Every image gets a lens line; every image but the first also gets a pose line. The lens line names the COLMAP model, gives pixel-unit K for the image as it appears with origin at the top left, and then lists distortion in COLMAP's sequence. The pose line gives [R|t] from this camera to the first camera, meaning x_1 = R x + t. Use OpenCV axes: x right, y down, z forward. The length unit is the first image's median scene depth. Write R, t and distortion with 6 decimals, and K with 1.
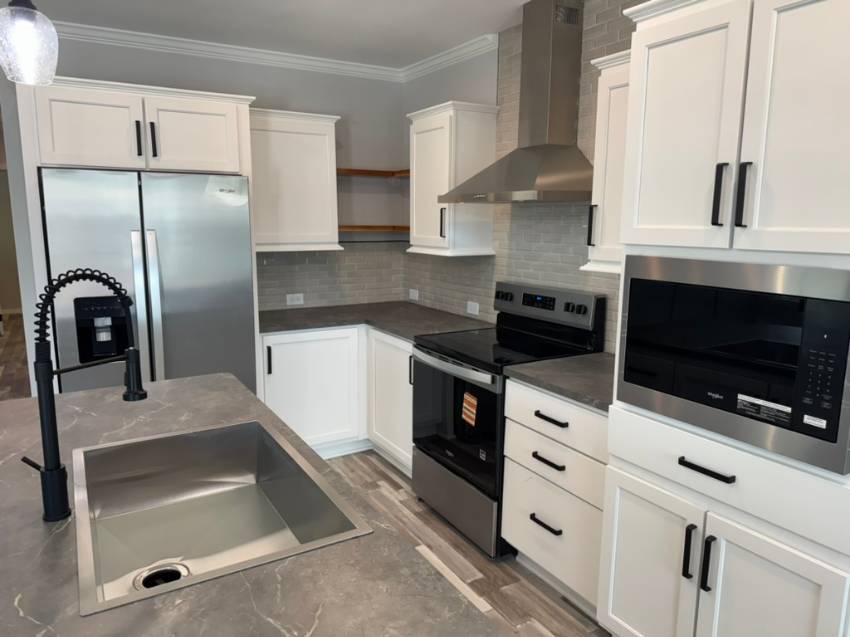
lens RADIAL K [[591.3, 0, 423.1], [0, 591.3, 315.4], [0, 0, 1]] dist [0.008907, -0.003611]
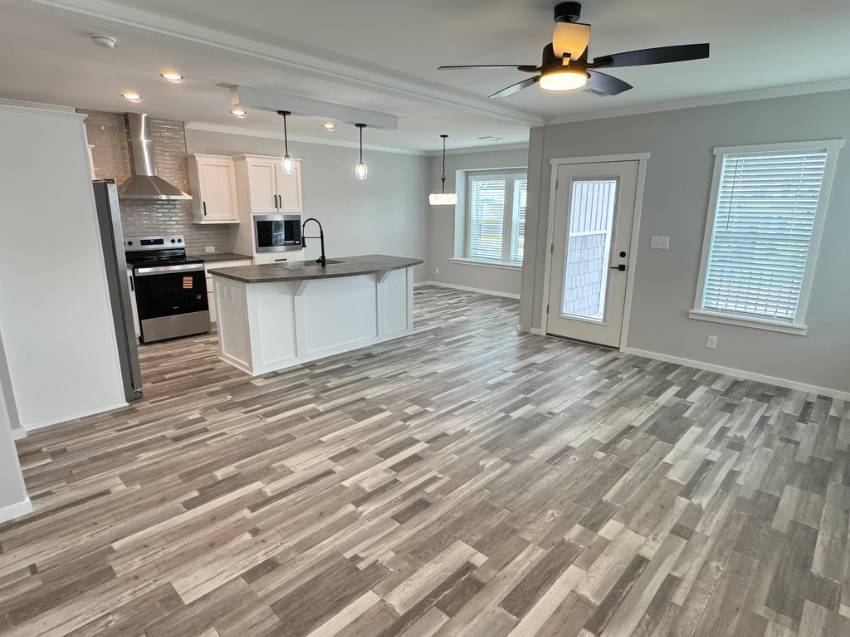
lens RADIAL K [[470.0, 0, 421.6], [0, 470.0, 317.6], [0, 0, 1]] dist [-0.004765, 0.000559]
pose [[-0.270322, -0.233659, 0.933986, -1.962980], [0.144659, 0.949232, 0.279342, -0.108057], [-0.951840, 0.210622, -0.222797, 0.489936]]
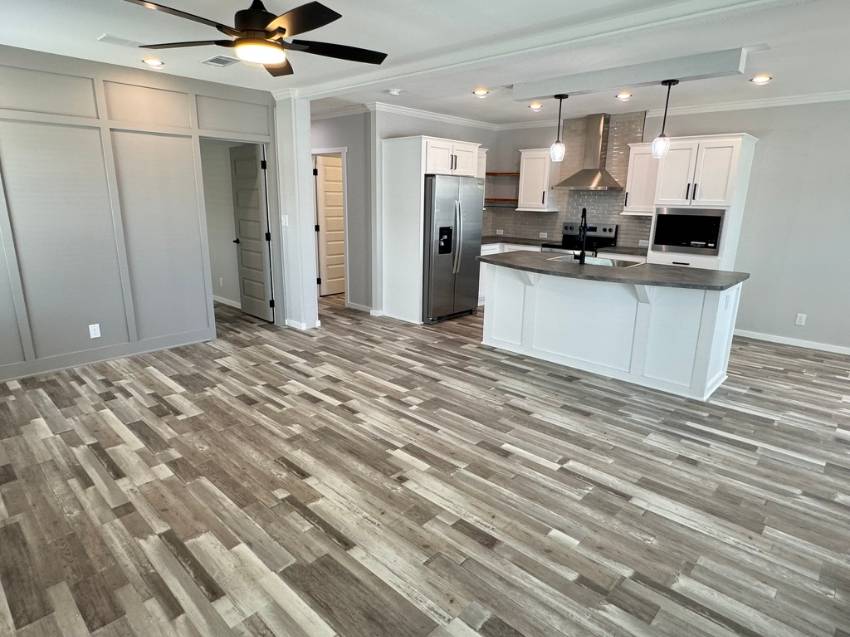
lens RADIAL K [[495.1, 0, 425.1], [0, 495.1, 316.9], [0, 0, 1]] dist [-0.000587, -0.001047]
pose [[0.960332, -0.062174, 0.271841, -1.147775], [0.038681, 0.995104, 0.090947, 0.141130], [-0.276165, -0.076825, 0.958035, -0.939876]]
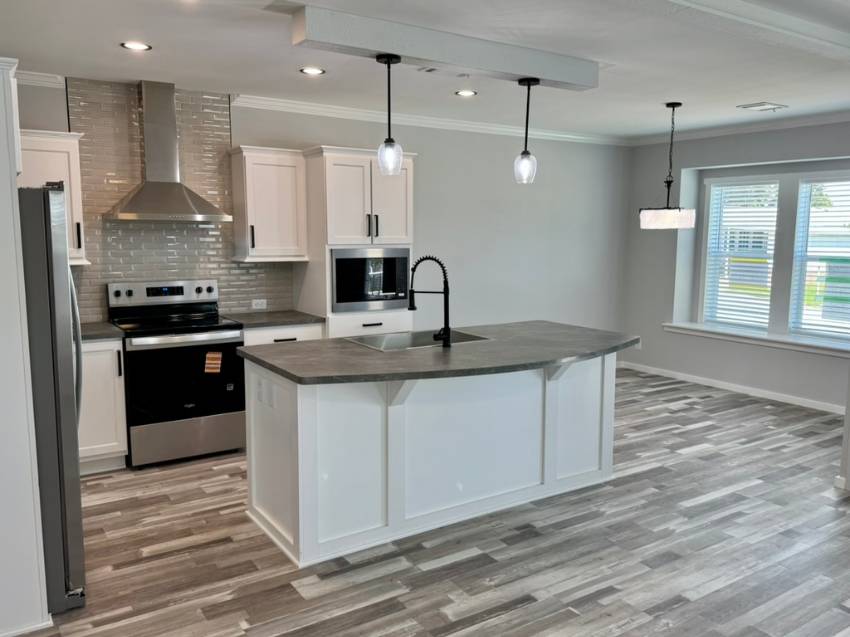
lens RADIAL K [[689.3, 0, 424.9], [0, 689.3, 318.5], [0, 0, 1]] dist [0.062026, -0.051841]
pose [[-0.047839, -0.137647, 0.989325, -1.516801], [0.153286, 0.977715, 0.143444, -0.106151], [-0.987023, 0.158512, -0.025674, 0.474823]]
